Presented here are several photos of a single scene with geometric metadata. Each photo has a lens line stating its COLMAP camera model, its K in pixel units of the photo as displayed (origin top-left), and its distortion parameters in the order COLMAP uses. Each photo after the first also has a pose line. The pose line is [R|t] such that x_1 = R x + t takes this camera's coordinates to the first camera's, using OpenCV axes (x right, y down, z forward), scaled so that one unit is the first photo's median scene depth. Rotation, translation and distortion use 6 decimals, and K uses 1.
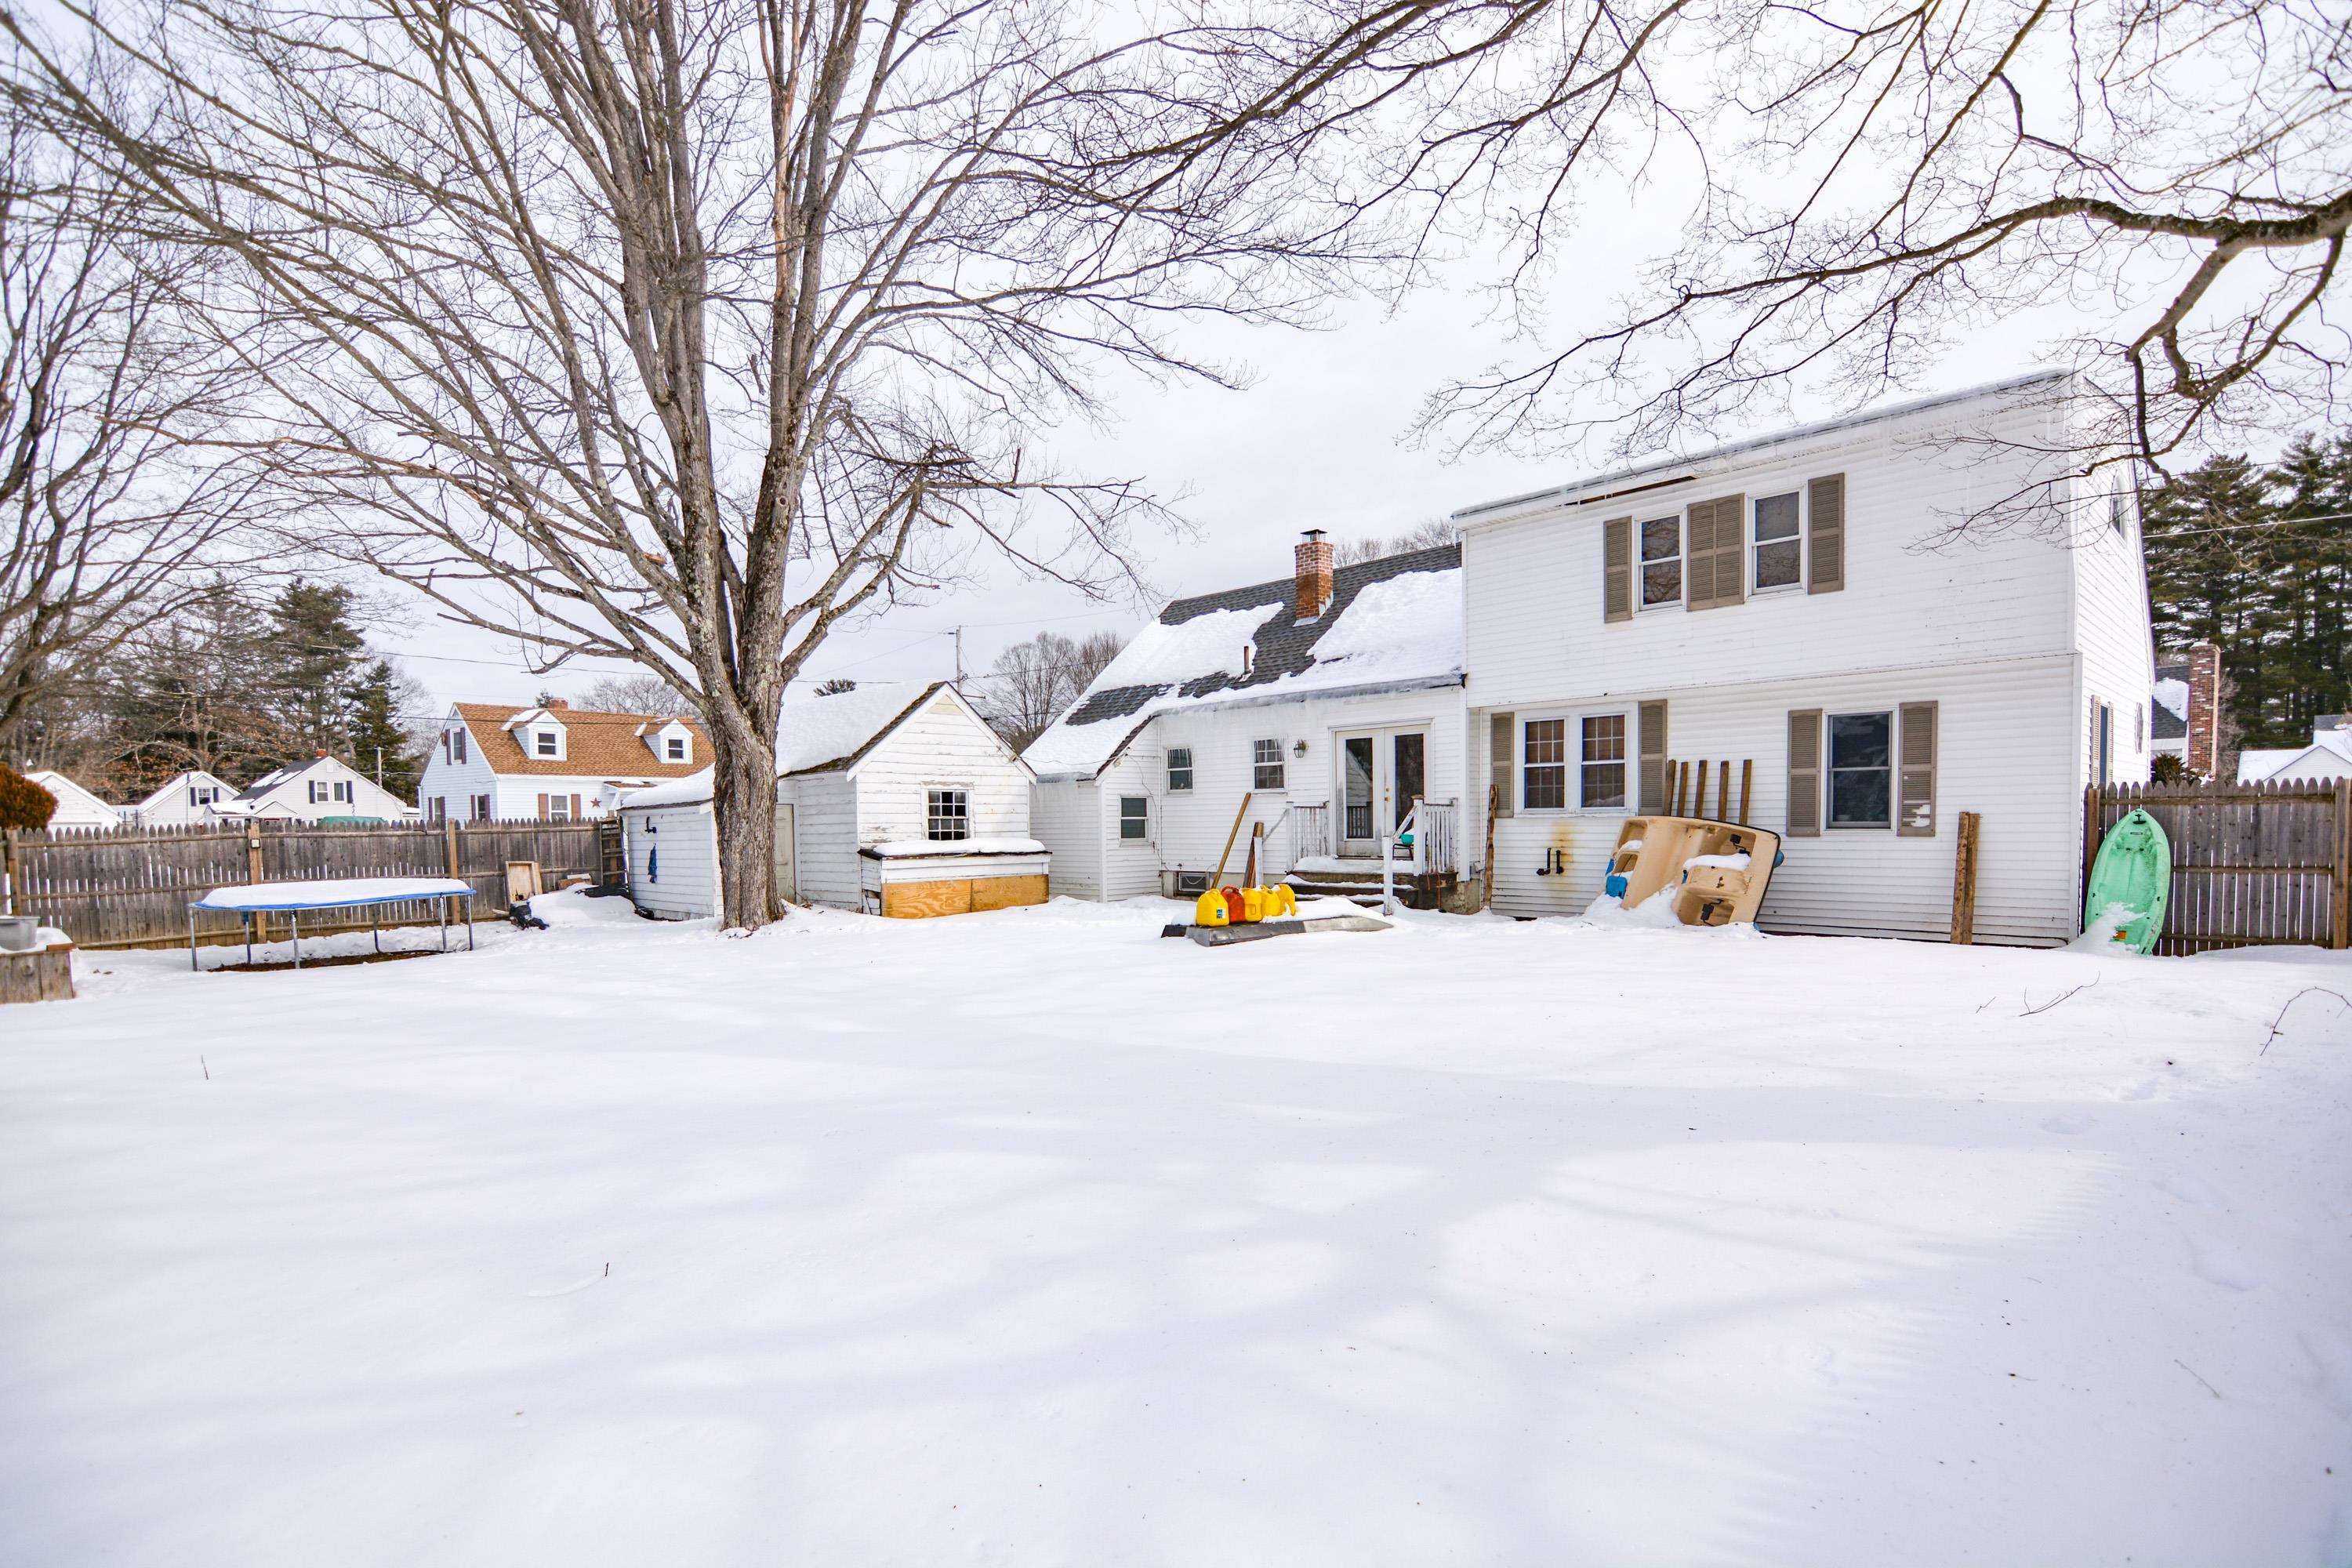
lens RADIAL K [[1145.5, 0, 1163.1], [0, 1145.5, 853.7], [0, 0, 1]] dist [0.005312, -0.010981]
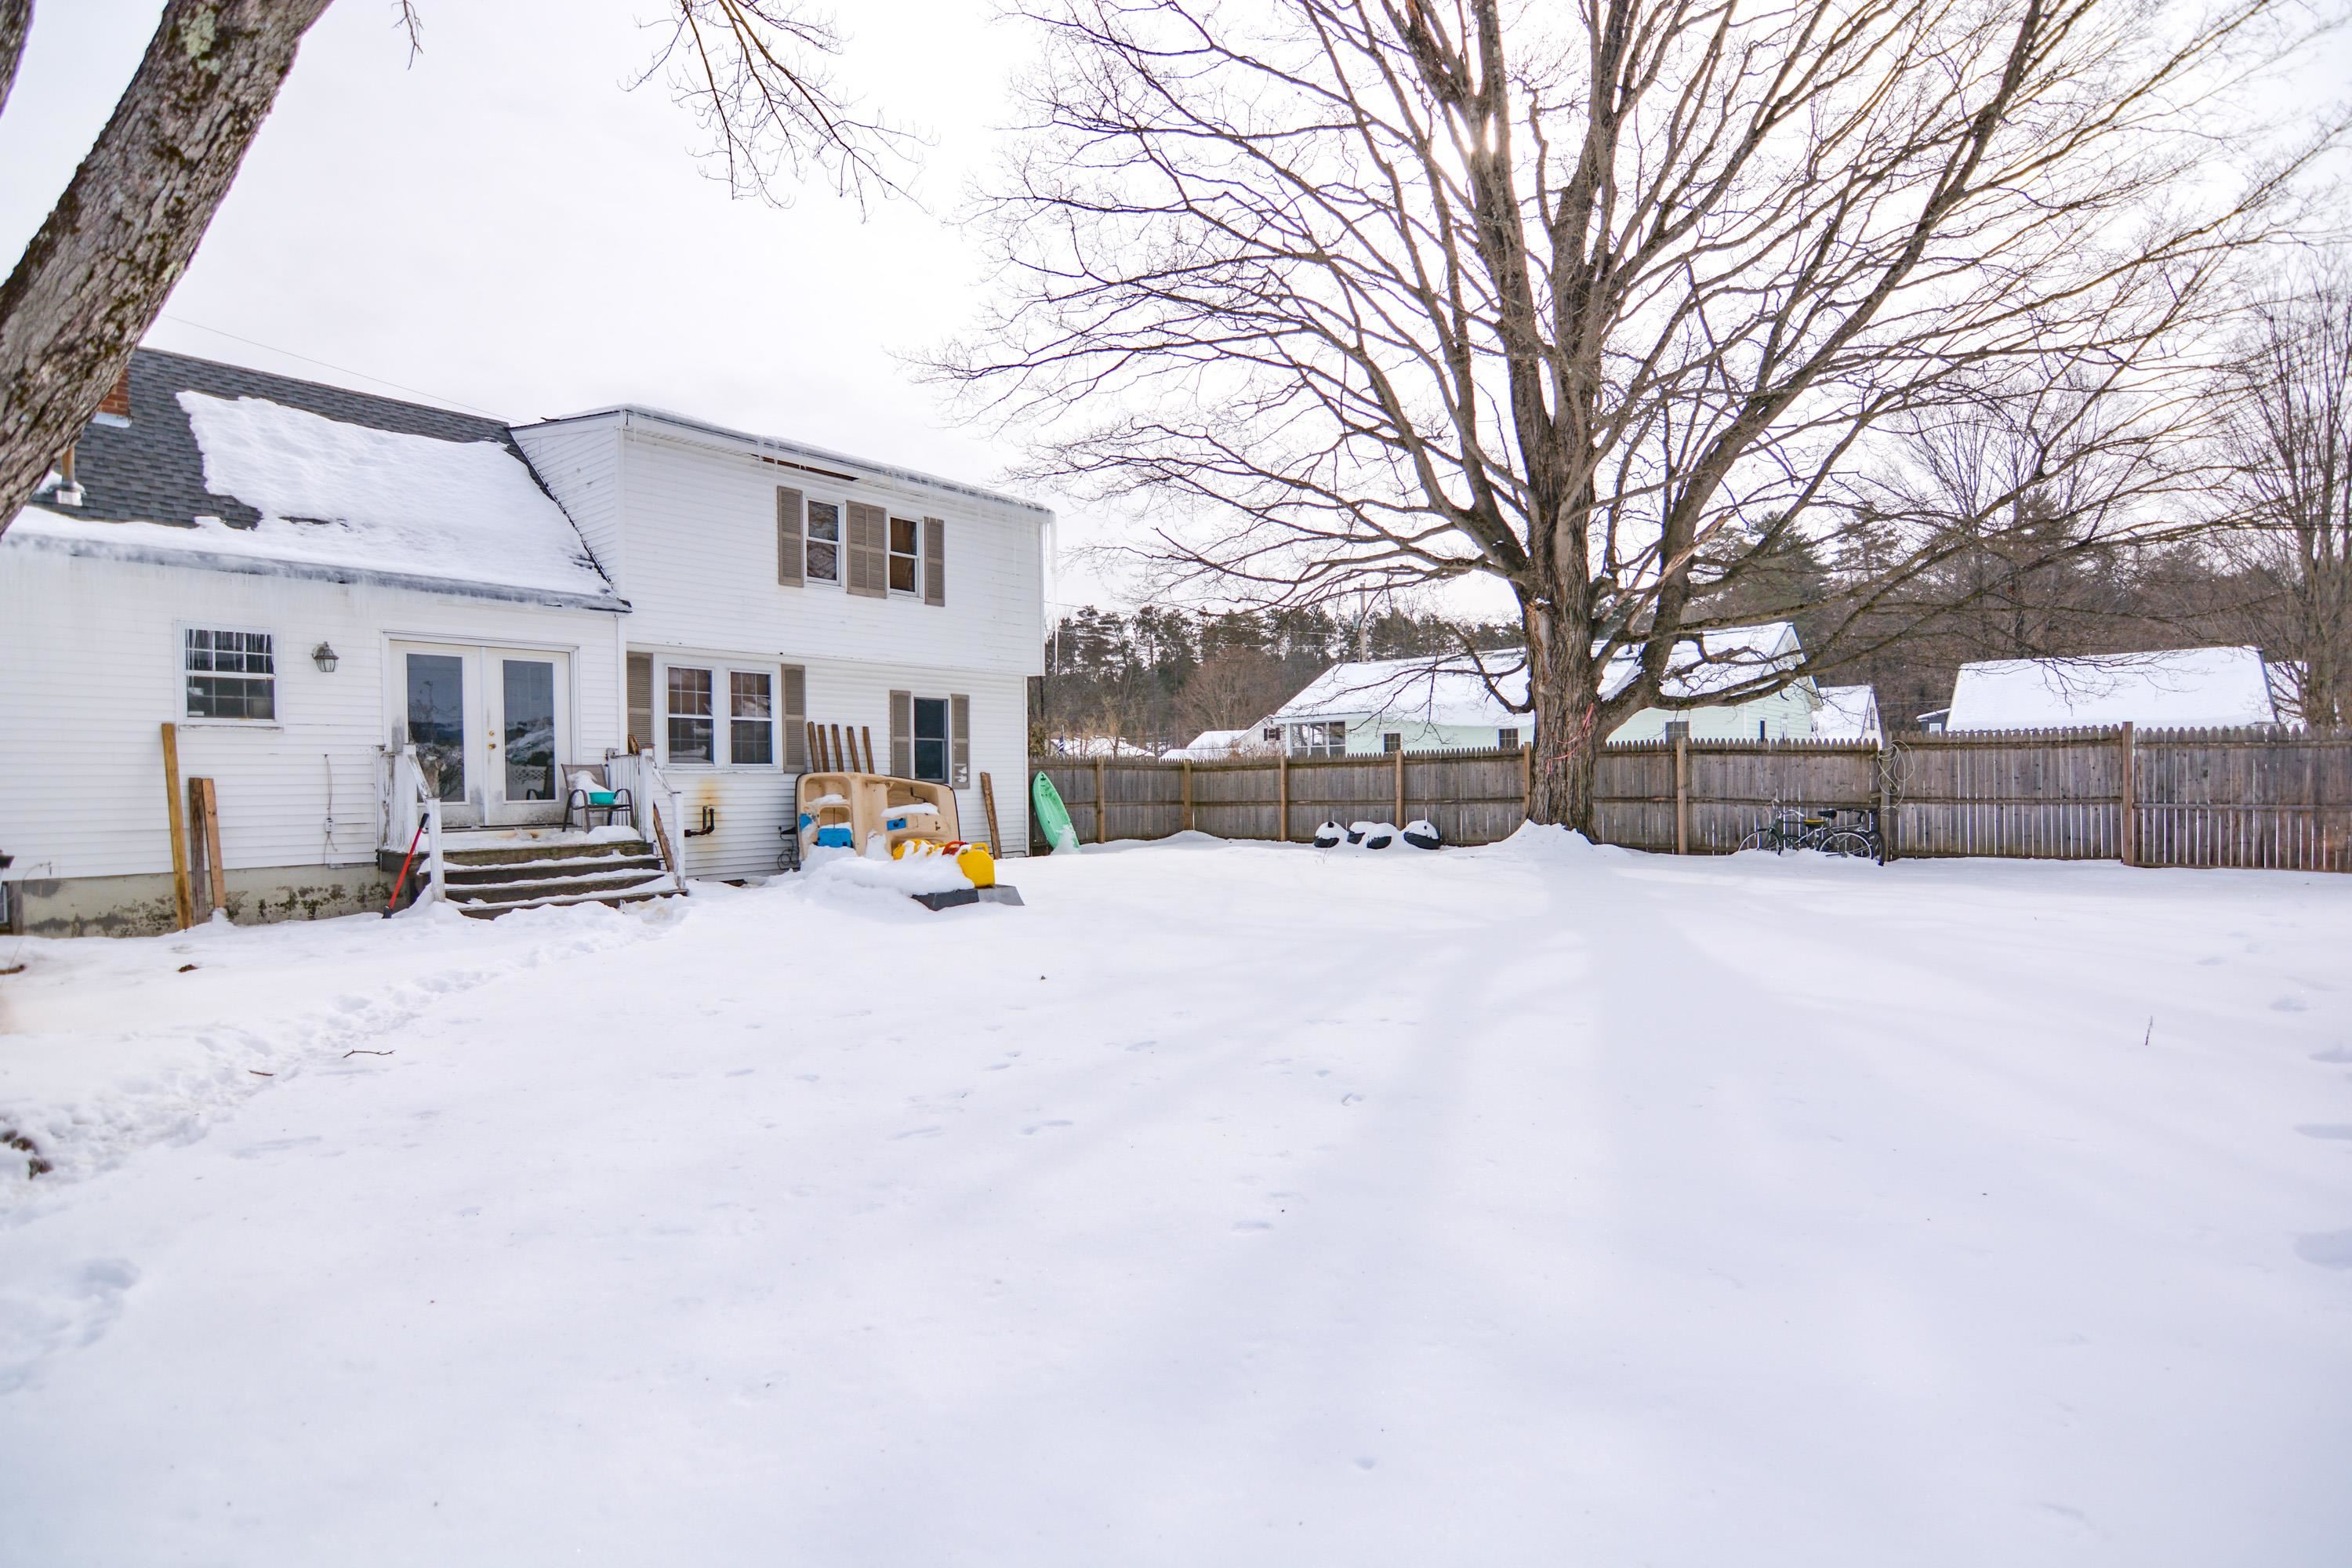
lens RADIAL K [[1145.5, 0, 1200.7], [0, 1145.5, 787.2], [0, 0, 1]] dist [0.005312, -0.010981]
pose [[-0.133656, 0.007015, 0.991003, -0.627050], [0.041519, 0.999137, -0.001473, -0.002381], [-0.990158, 0.040948, -0.133832, 0.710701]]
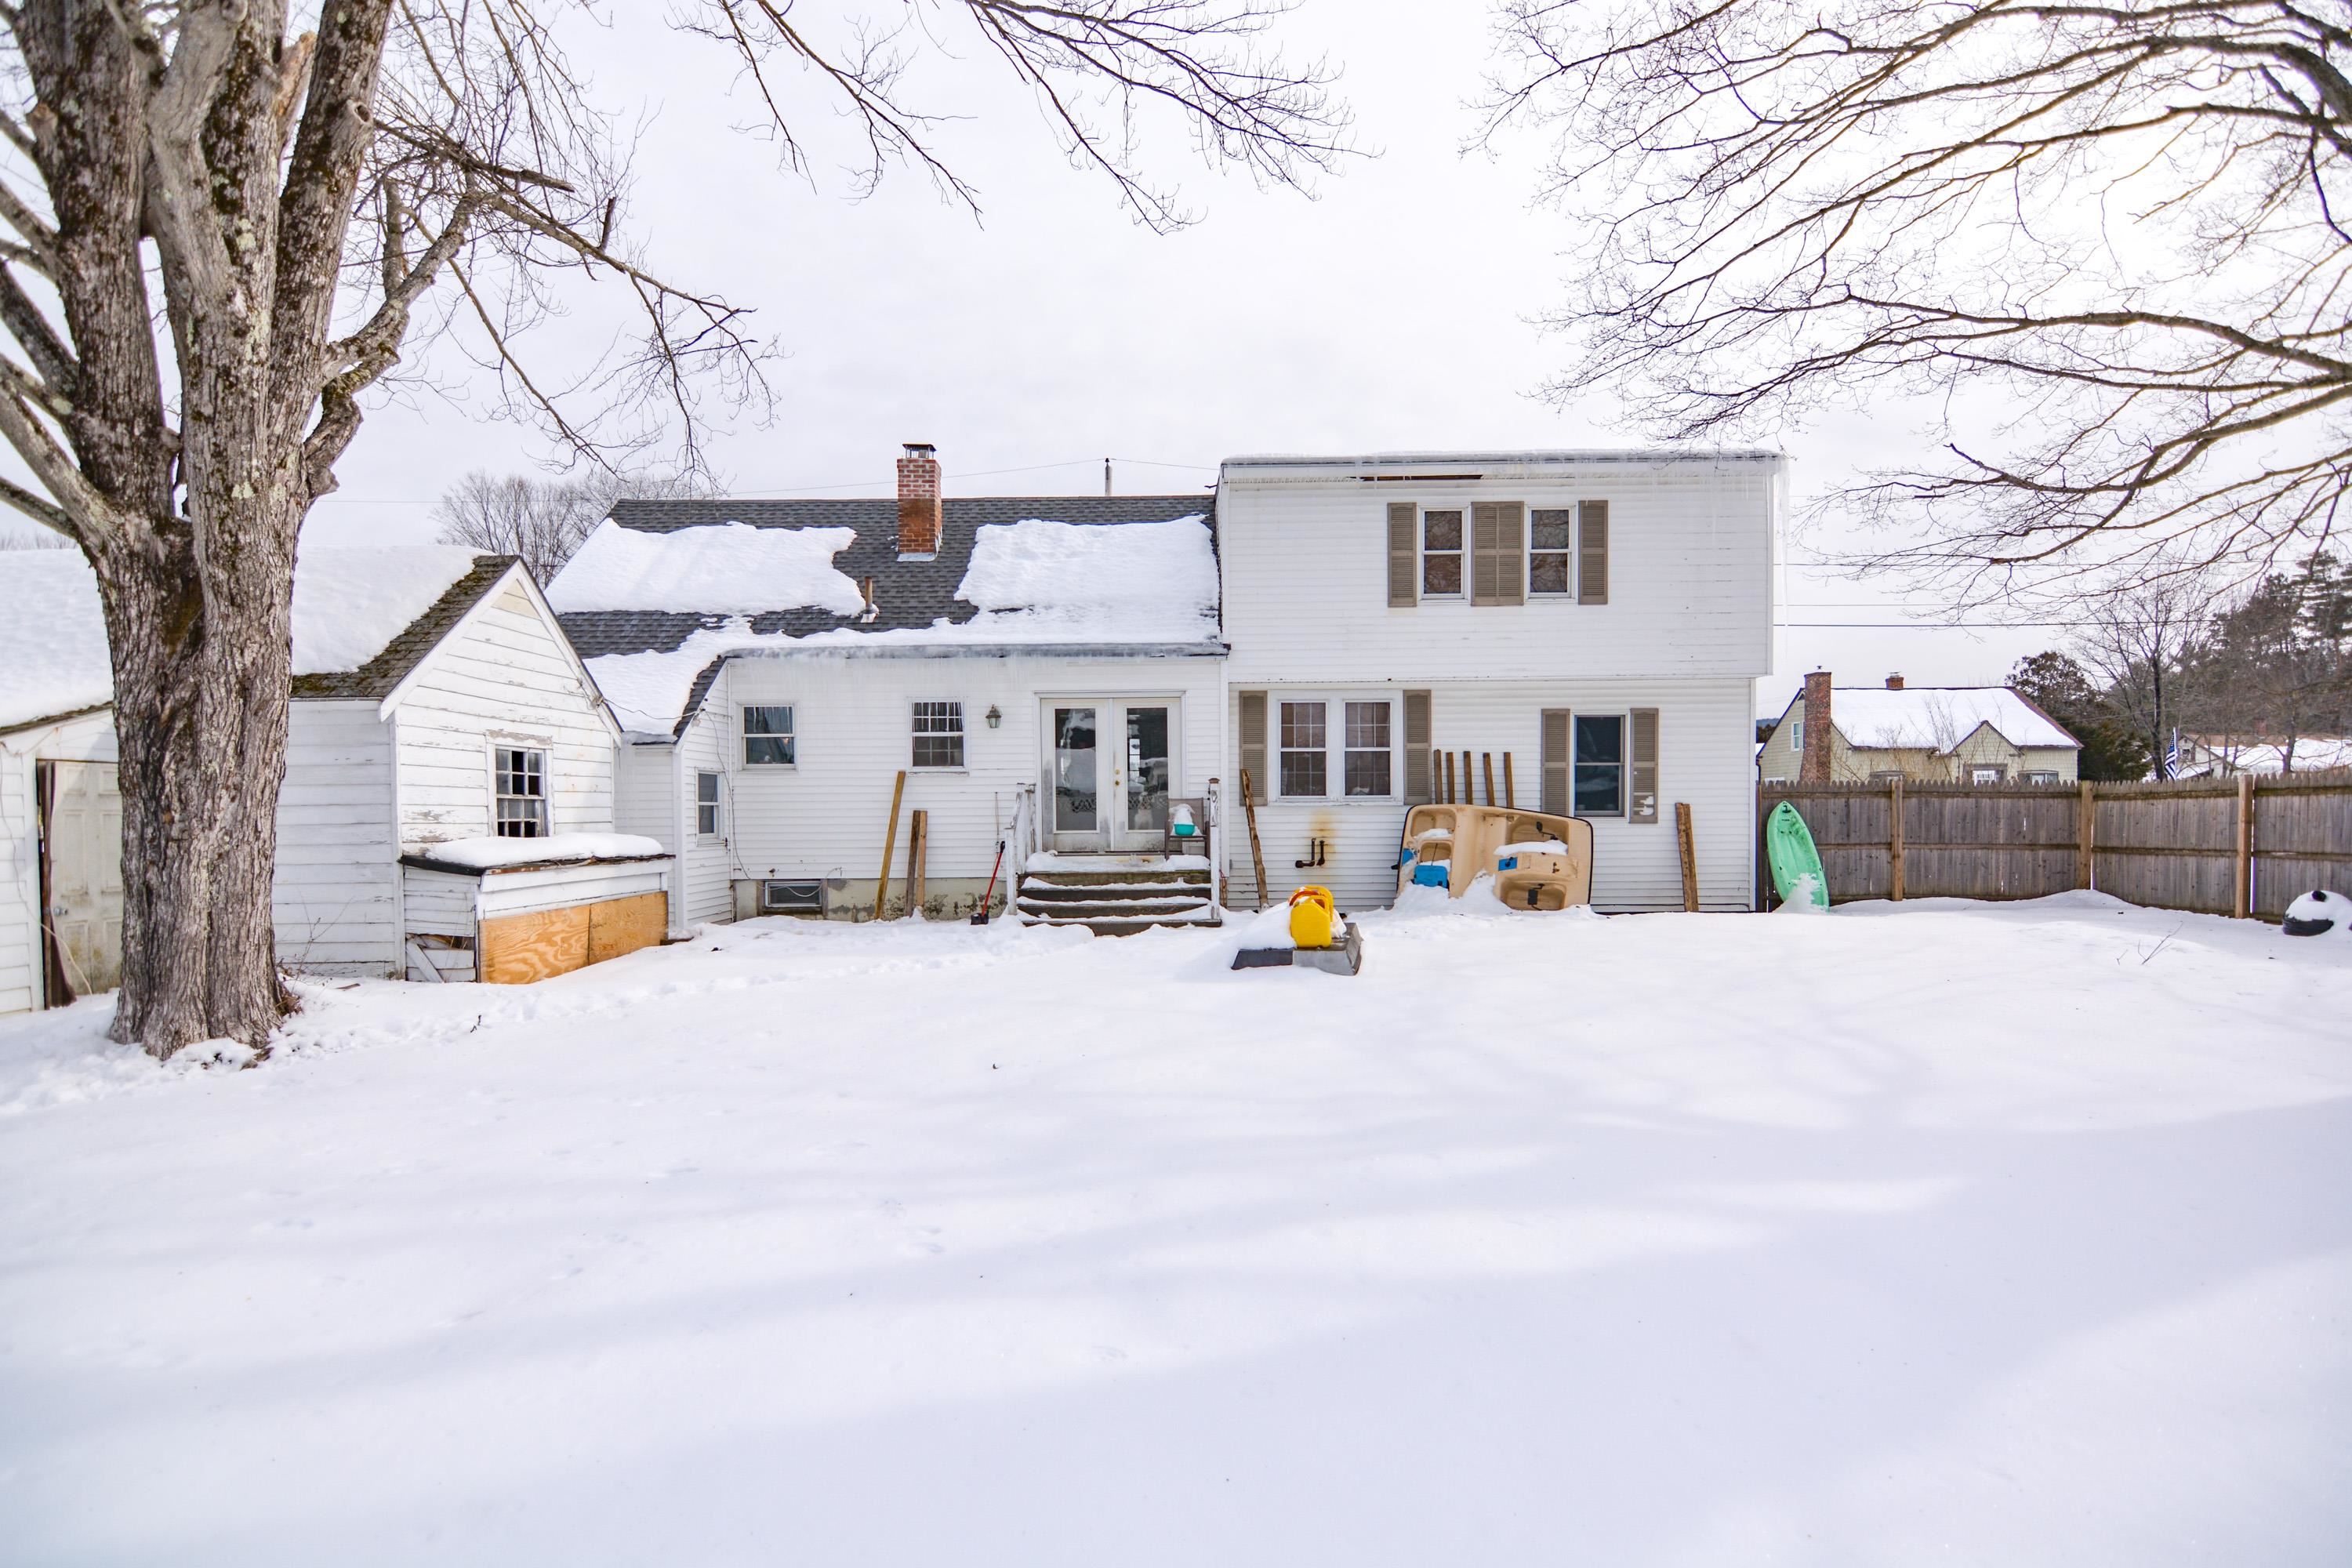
lens RADIAL K [[1145.5, 0, 1174.7], [0, 1145.5, 825.9], [0, 0, 1]] dist [0.005312, -0.010981]
pose [[0.700580, -0.002526, 0.713569, -0.404658], [0.018510, 0.999722, -0.014634, -0.003399], [-0.713334, 0.023461, 0.700432, 0.415221]]
